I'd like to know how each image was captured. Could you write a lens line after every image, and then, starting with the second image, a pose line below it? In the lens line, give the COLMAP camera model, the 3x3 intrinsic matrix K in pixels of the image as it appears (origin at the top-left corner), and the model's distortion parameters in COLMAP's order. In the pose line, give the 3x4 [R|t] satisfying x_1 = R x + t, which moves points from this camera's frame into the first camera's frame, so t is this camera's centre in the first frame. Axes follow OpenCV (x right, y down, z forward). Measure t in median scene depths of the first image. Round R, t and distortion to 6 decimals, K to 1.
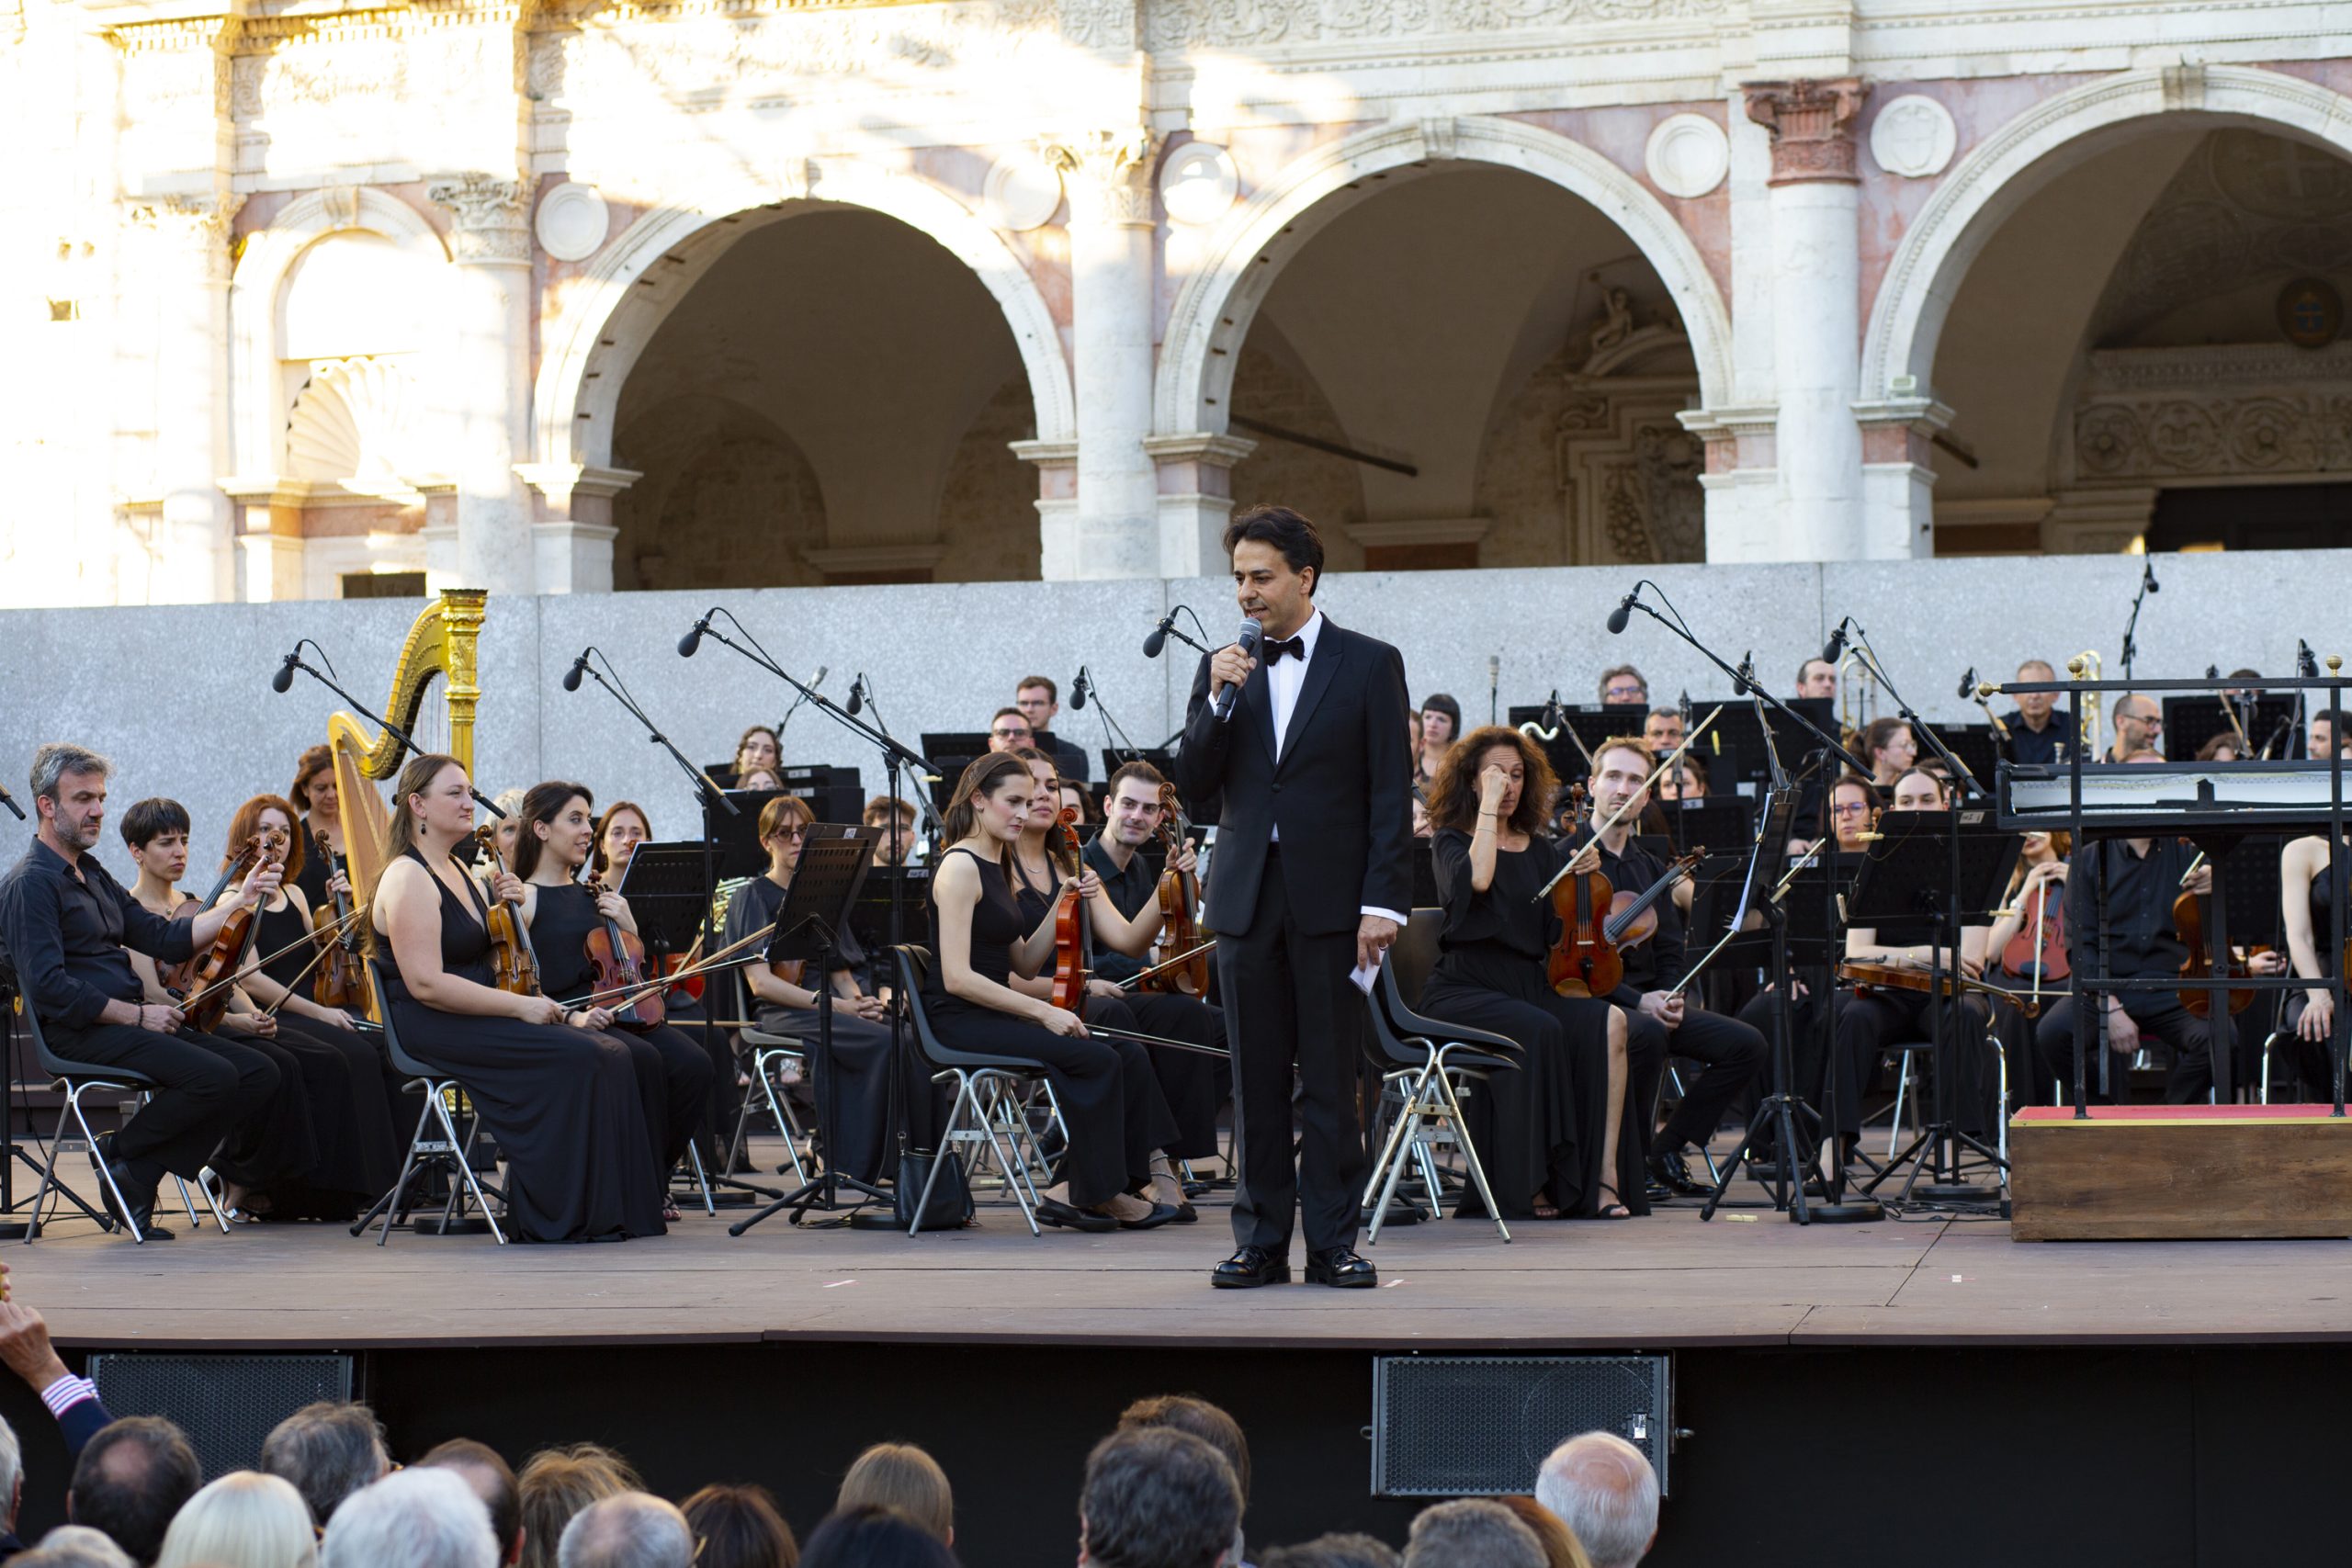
lens RADIAL K [[5522.3, 0, 1188.5], [0, 5522.3, 770.4], [0, 0, 1]] dist [-0.218332, 0.000000]
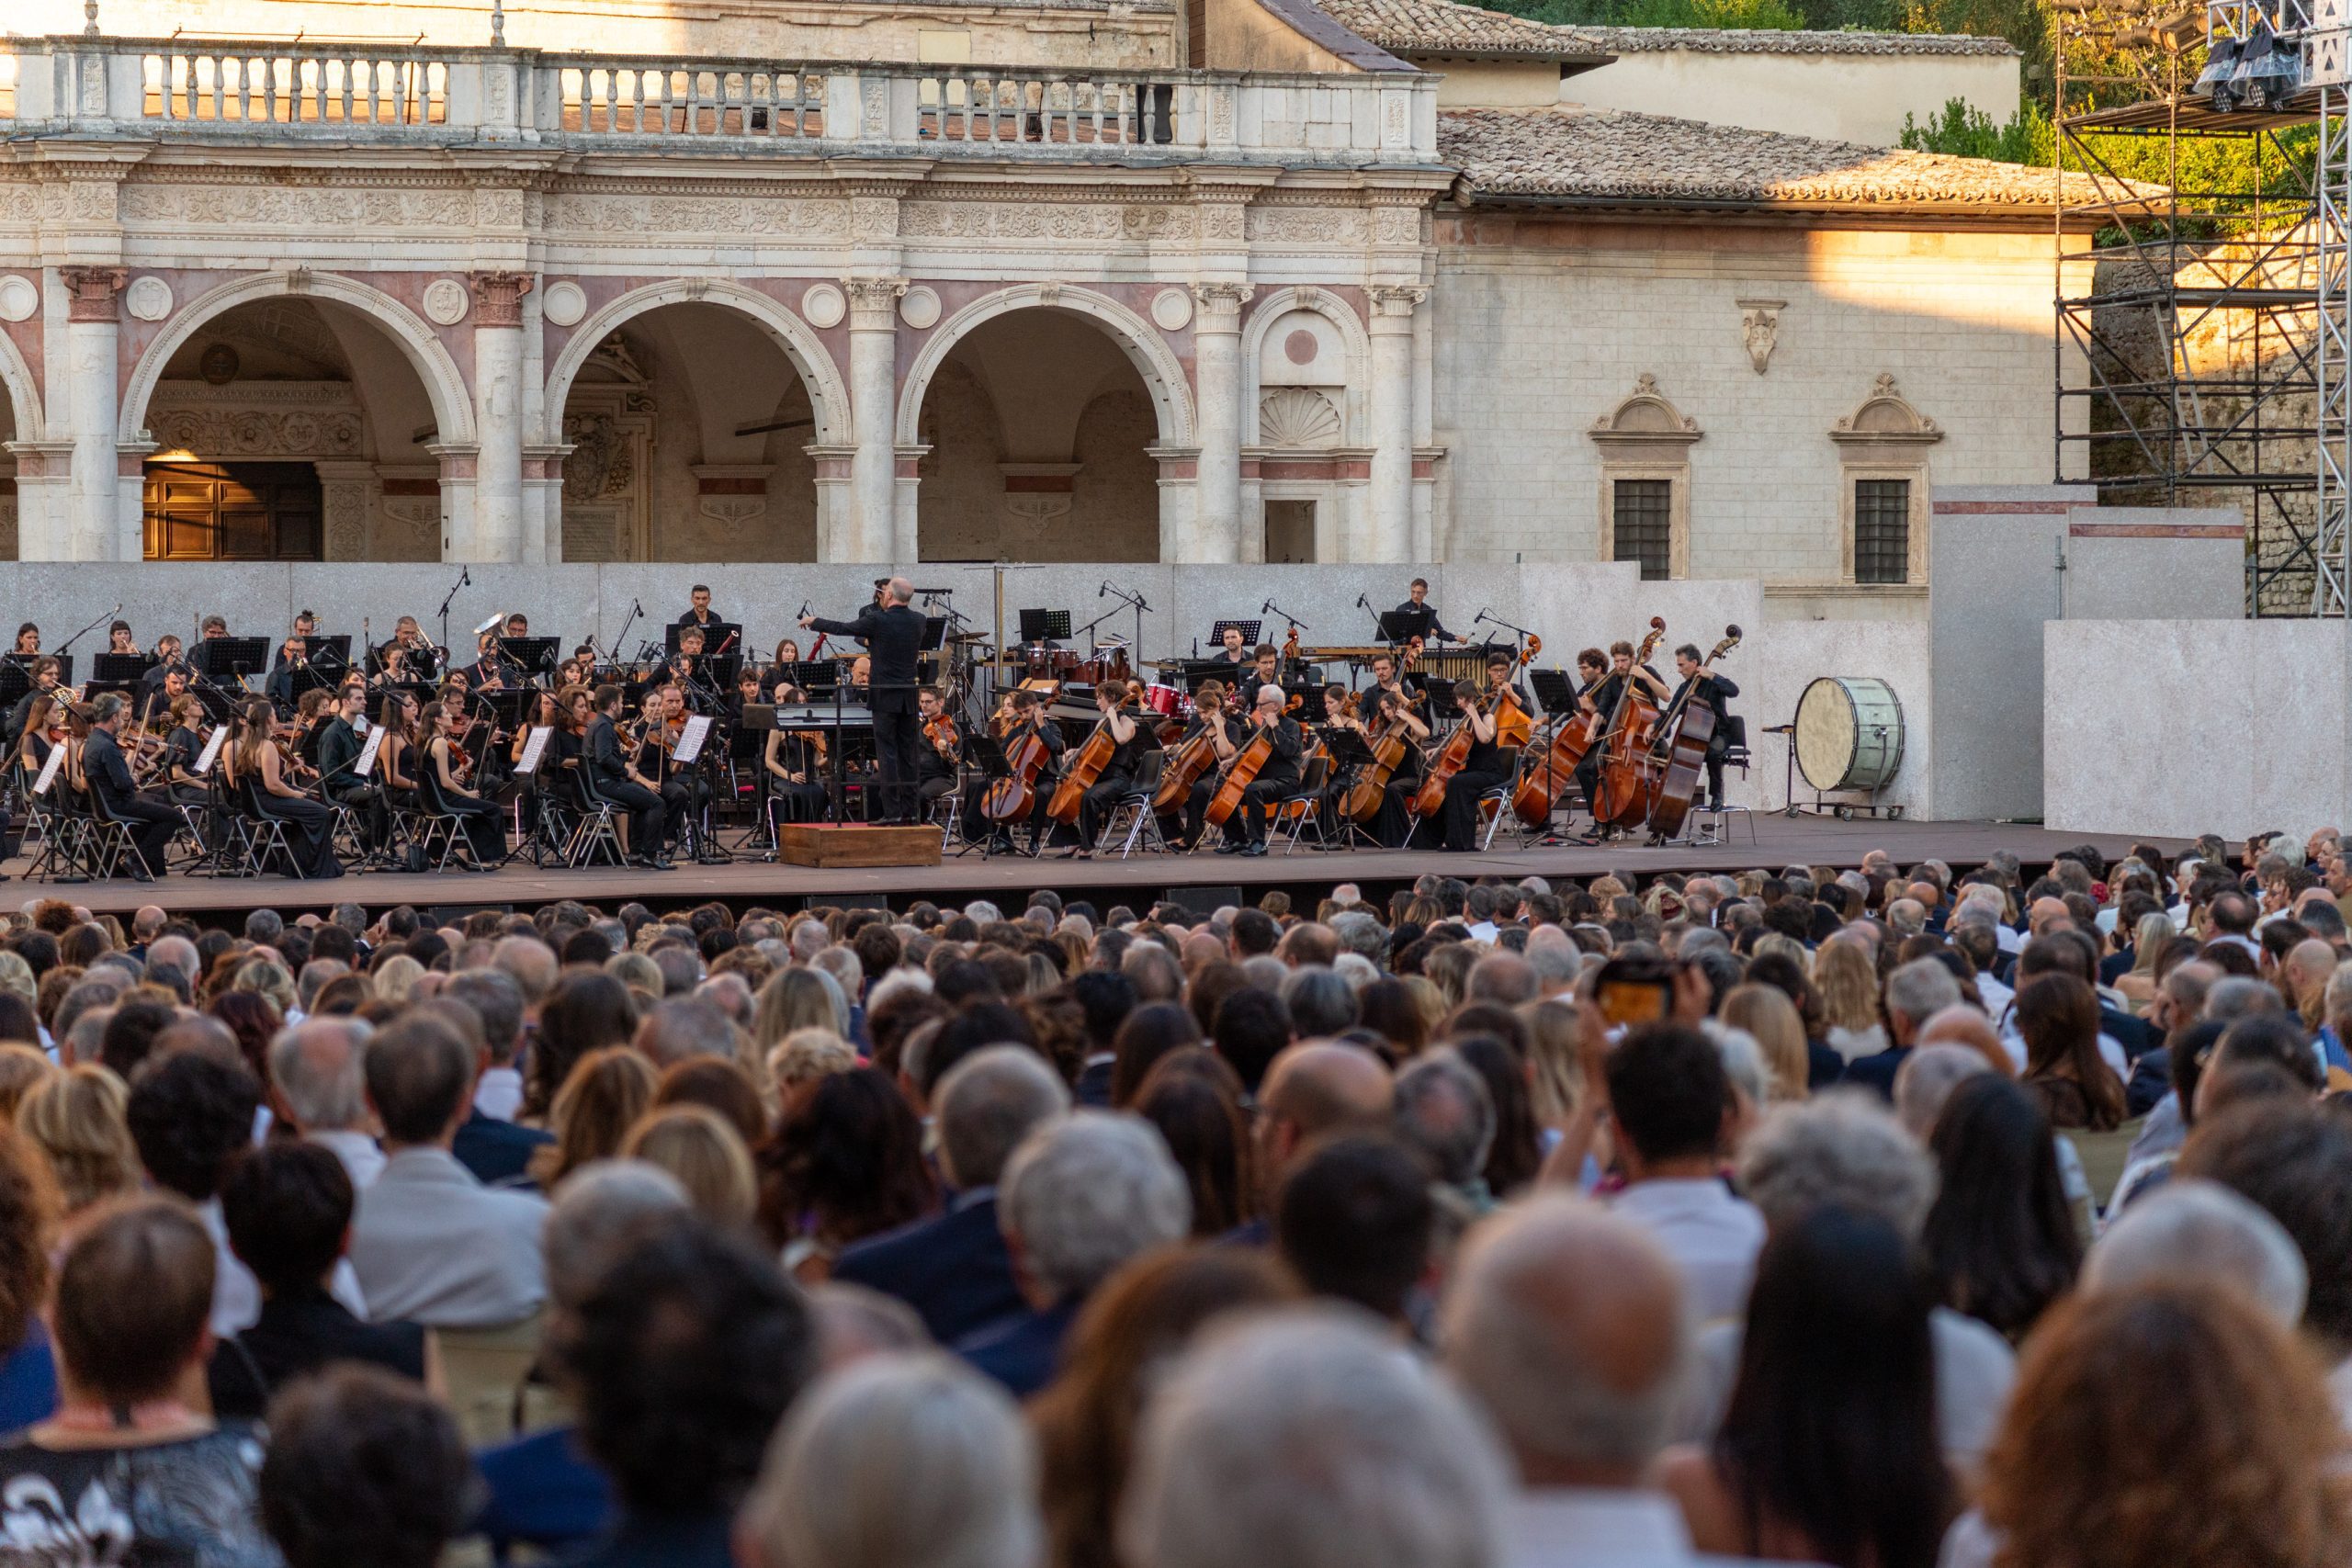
lens RADIAL K [[5239.0, 0, 1158.9], [0, 5239.0, 784.7], [0, 0, 1]] dist [0.018054, 0.000000]
pose [[0.831077, -0.004038, 0.556143, -0.571244], [-0.026923, 0.998509, 0.047483, -0.045516], [-0.555505, -0.054436, 0.829729, -0.665854]]
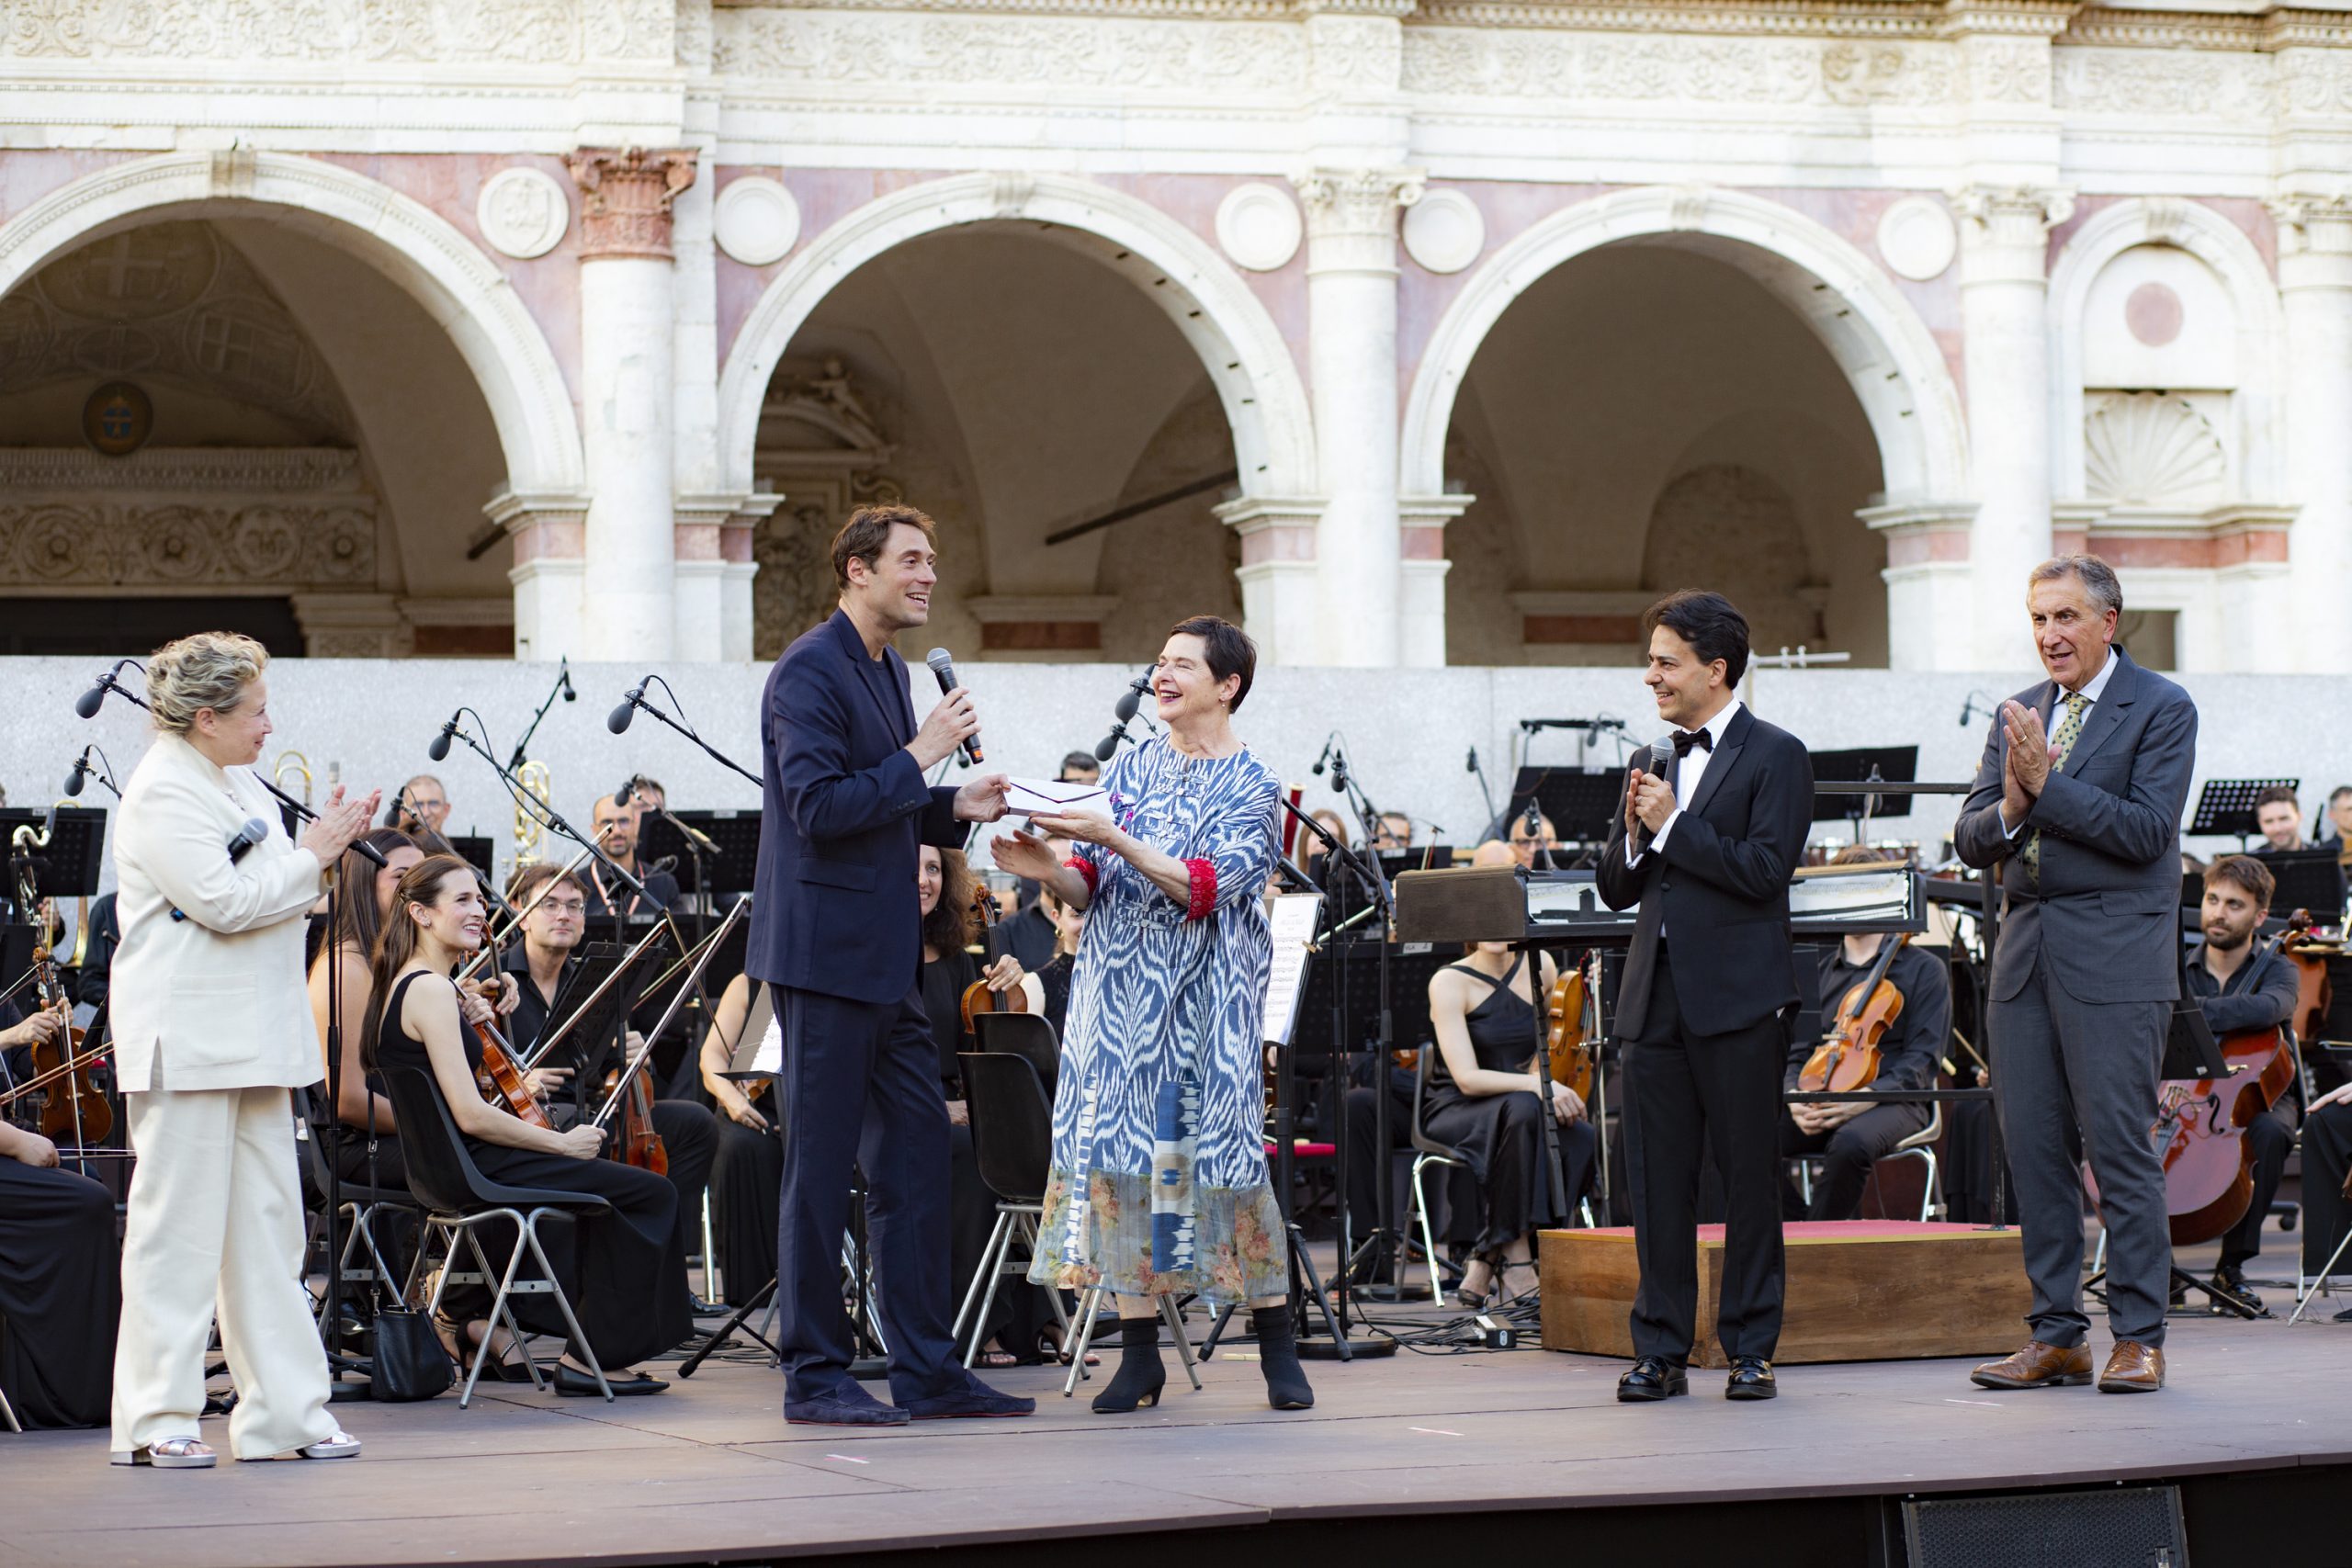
lens RADIAL K [[5743.7, 0, 1174.2], [0, 5743.7, 794.3], [0, 0, 1]] dist [-0.185919, 0.000000]
pose [[0.844981, 0.021264, 0.534374, -0.202820], [-0.010187, 0.999668, -0.023672, 0.003918], [-0.534700, 0.014558, 0.844917, 0.081003]]
